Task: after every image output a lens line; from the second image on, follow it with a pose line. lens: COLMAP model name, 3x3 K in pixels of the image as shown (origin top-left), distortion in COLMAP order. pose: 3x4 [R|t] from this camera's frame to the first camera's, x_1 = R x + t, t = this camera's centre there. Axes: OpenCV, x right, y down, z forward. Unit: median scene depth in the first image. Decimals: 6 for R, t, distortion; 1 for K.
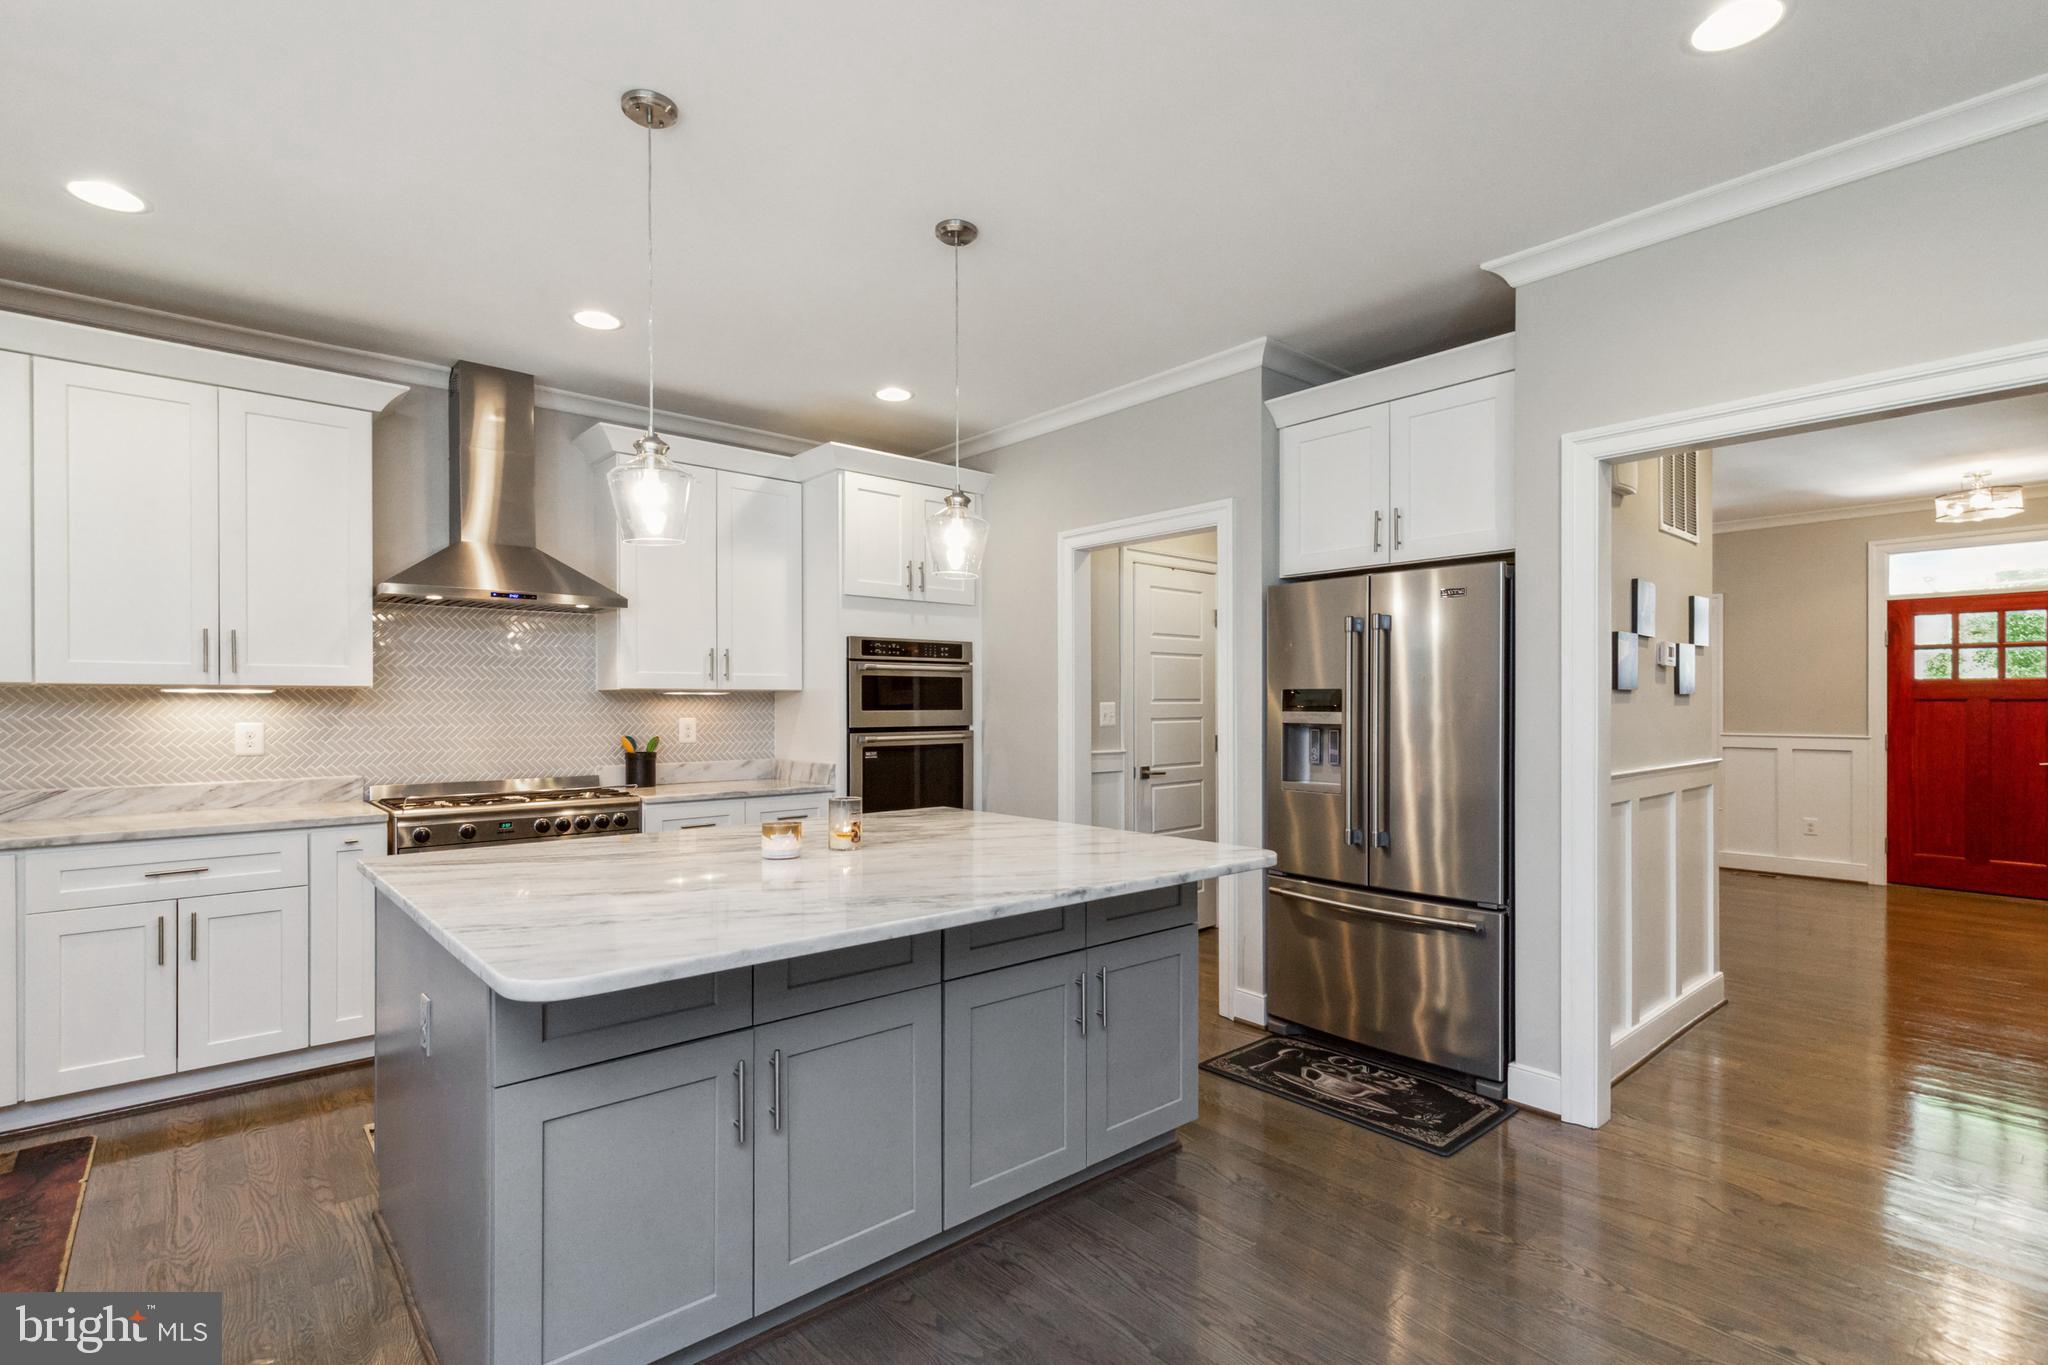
lens RADIAL K [[958.9, 0, 1026.1], [0, 958.9, 698.9], [0, 0, 1]] dist [0.004019, 0.000599]
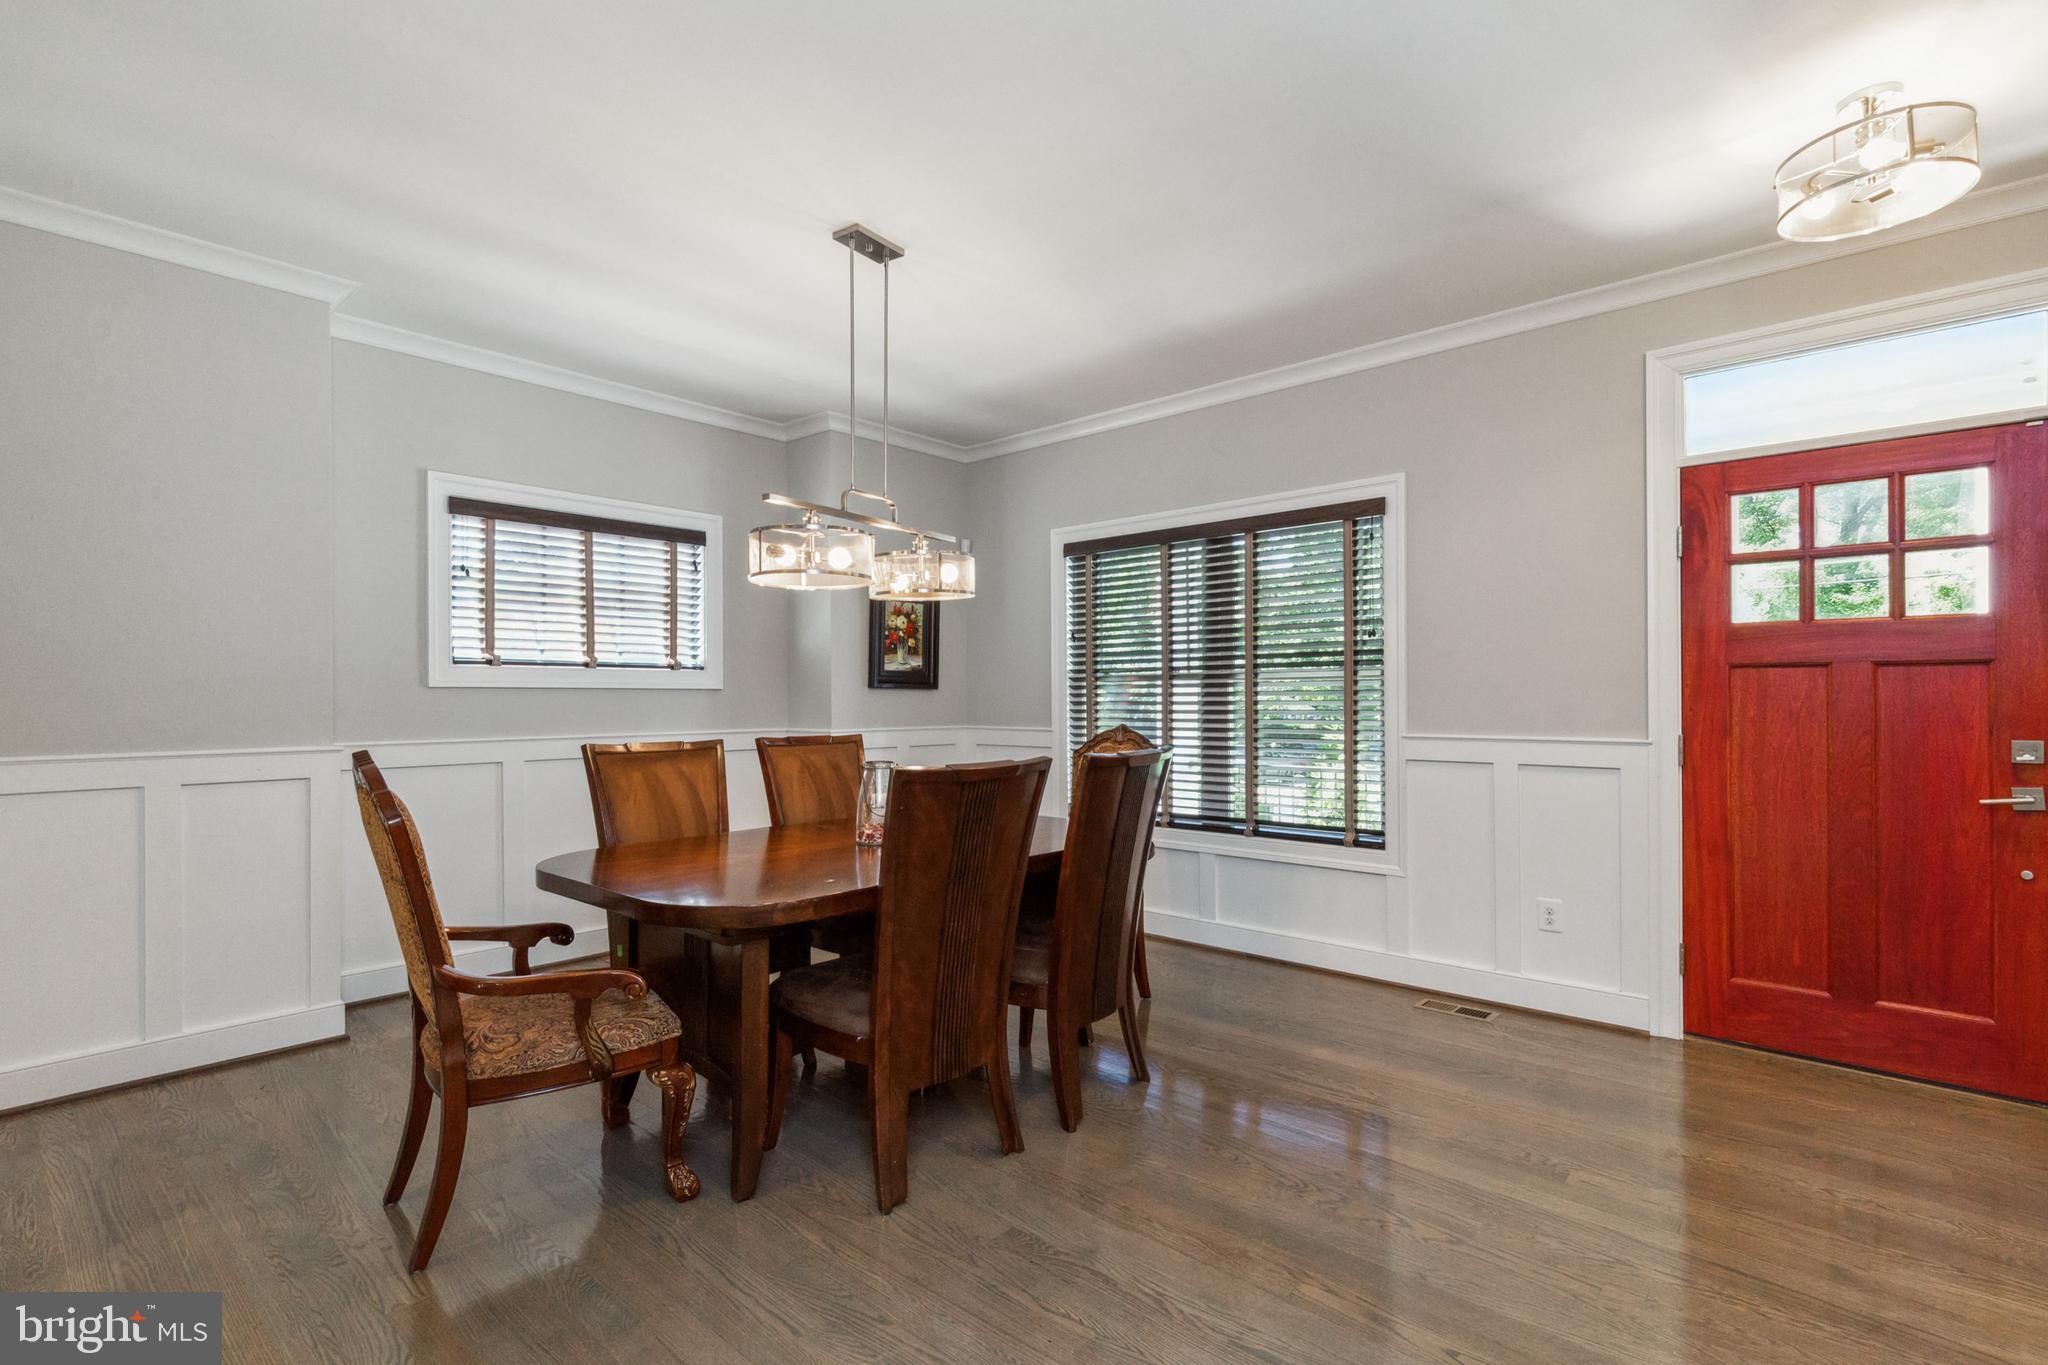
lens RADIAL K [[958.9, 0, 1020.8], [0, 958.9, 682.1], [0, 0, 1]] dist [0.004019, 0.000599]
pose [[0.993153, -0.001388, 0.116813, 0.505531], [0.001974, 0.999986, -0.004897, 0.011316], [-0.116804, 0.005094, 0.993142, 0.555182]]
